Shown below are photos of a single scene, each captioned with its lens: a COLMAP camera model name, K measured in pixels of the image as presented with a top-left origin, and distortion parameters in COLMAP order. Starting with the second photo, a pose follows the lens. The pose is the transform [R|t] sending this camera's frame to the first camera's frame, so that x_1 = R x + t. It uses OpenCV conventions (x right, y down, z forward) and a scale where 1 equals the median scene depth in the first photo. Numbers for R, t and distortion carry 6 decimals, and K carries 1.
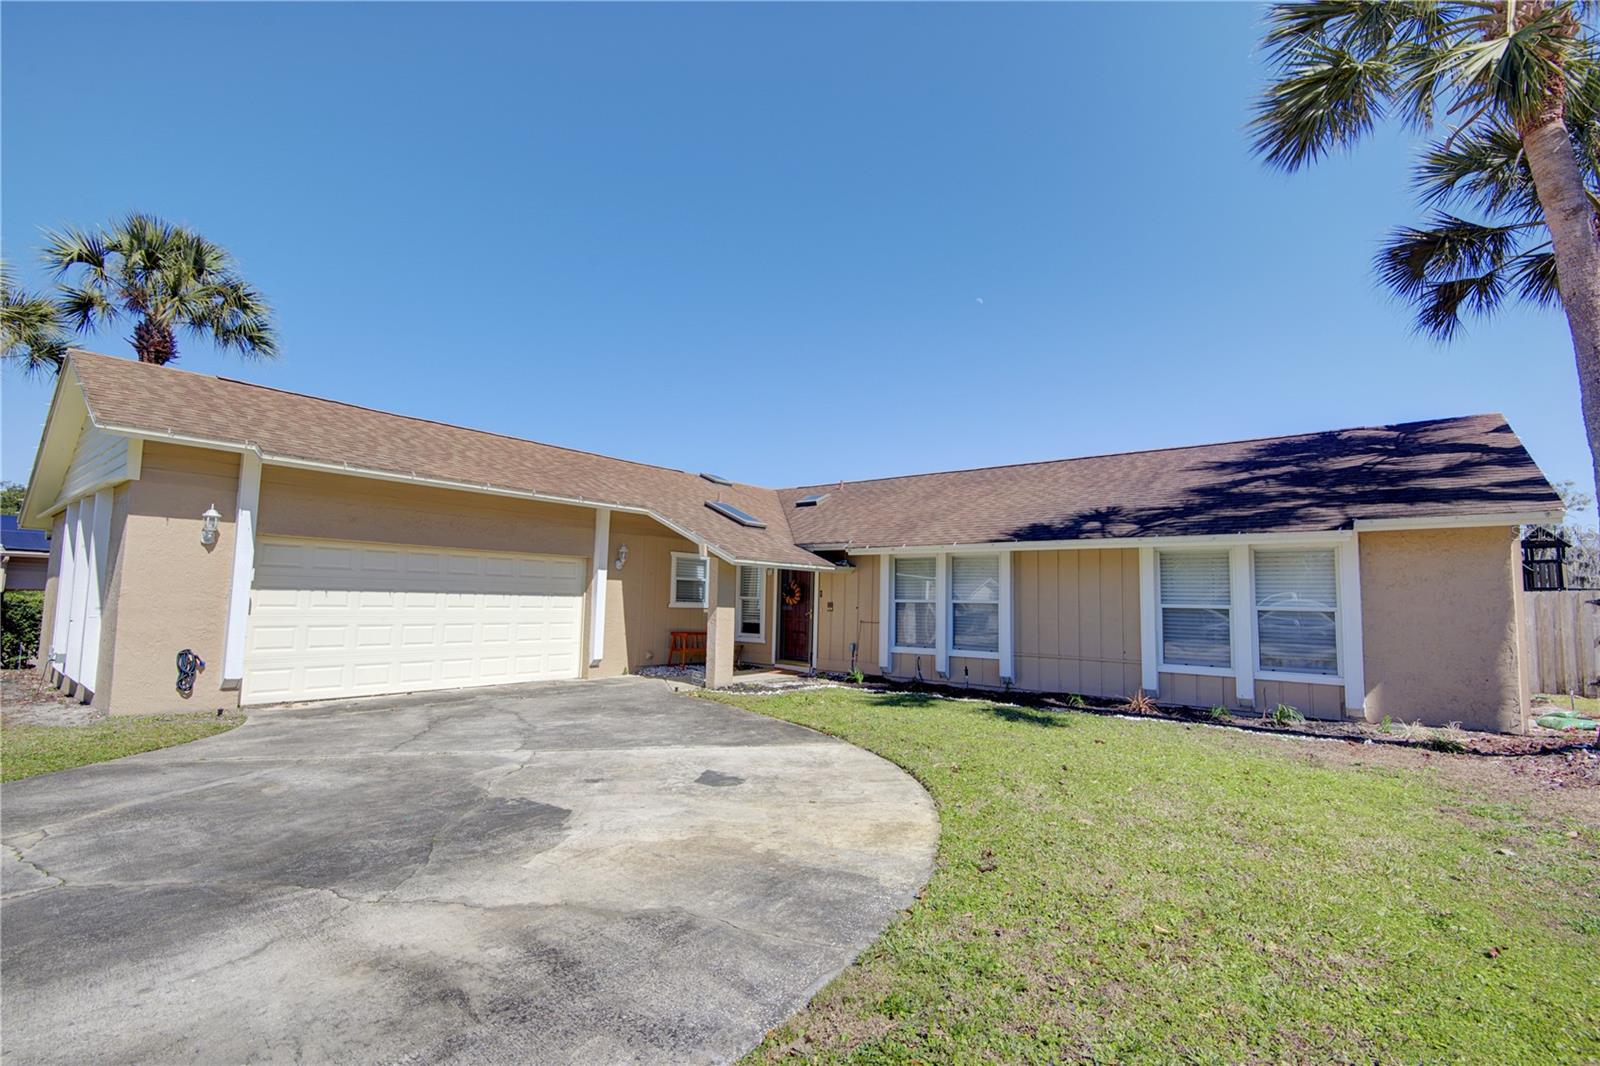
lens RADIAL K [[721.0, 0, 804.5], [0, 721.0, 529.0], [0, 0, 1]] dist [0.004901, -0.002026]
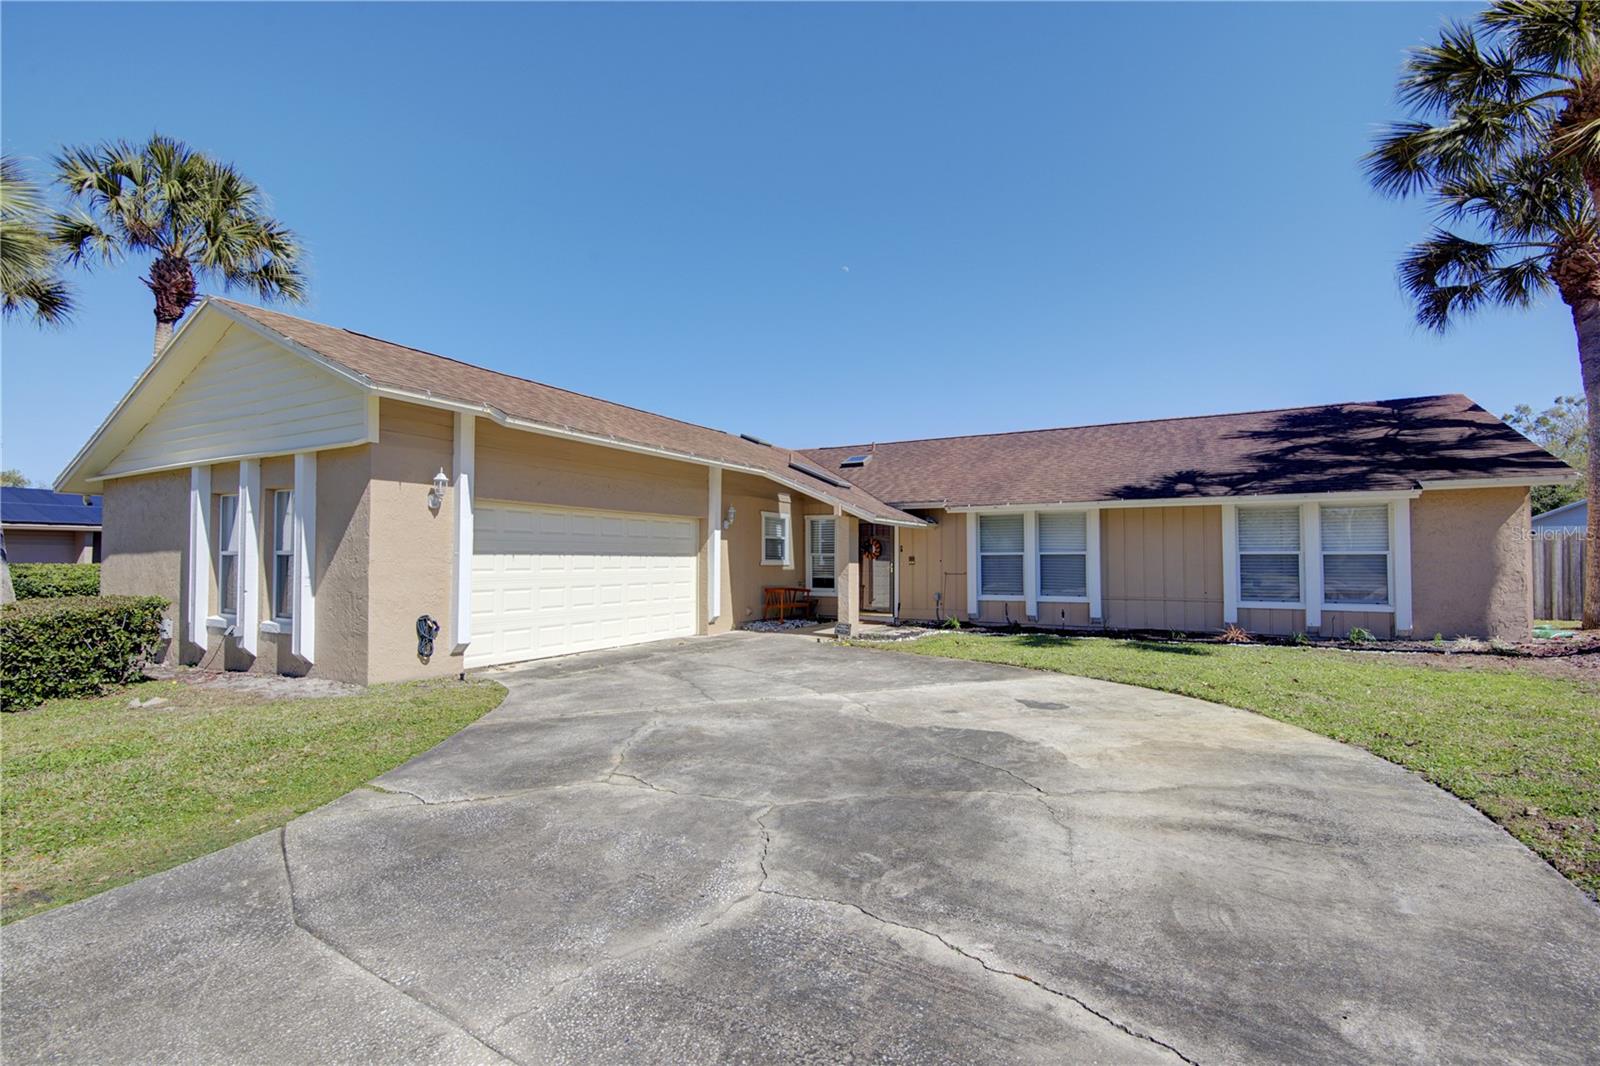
lens RADIAL K [[721.0, 0, 784.8], [0, 721.0, 536.6], [0, 0, 1]] dist [0.004901, -0.002026]
pose [[0.984726, -0.015226, 0.173445, -0.459525], [0.002996, 0.997503, 0.070557, -0.008098], [-0.174087, -0.068960, 0.982313, -0.044195]]
